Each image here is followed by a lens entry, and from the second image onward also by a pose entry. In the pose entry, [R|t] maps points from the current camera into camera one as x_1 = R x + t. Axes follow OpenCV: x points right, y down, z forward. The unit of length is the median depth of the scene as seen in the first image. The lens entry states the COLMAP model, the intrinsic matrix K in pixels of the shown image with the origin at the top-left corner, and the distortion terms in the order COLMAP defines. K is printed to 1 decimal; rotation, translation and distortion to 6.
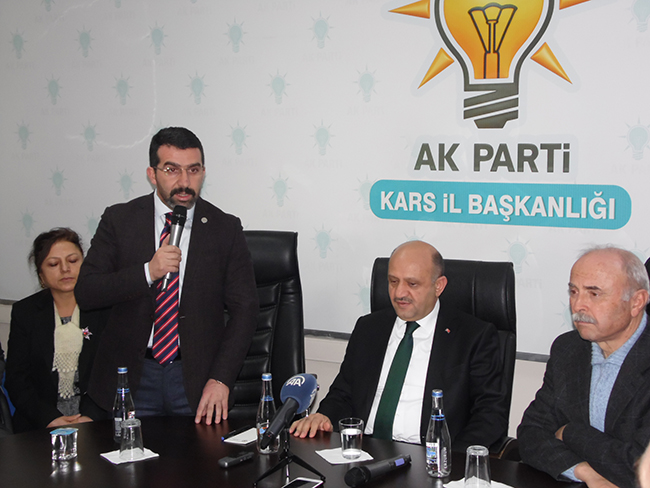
lens RADIAL K [[976.3, 0, 325.0], [0, 976.3, 244.0], [0, 0, 1]] dist [0.141572, 0.009349]
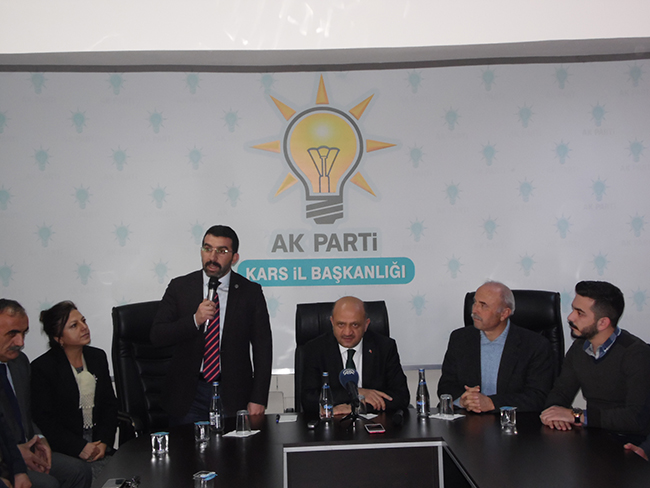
lens RADIAL K [[976.3, 0, 325.0], [0, 976.3, 244.0], [0, 0, 1]] dist [0.141572, 0.009349]
pose [[0.843810, -0.021911, 0.536194, -0.671721], [0.075972, 0.993980, -0.078940, 0.036619], [-0.531237, 0.107346, 0.840395, -0.302102]]
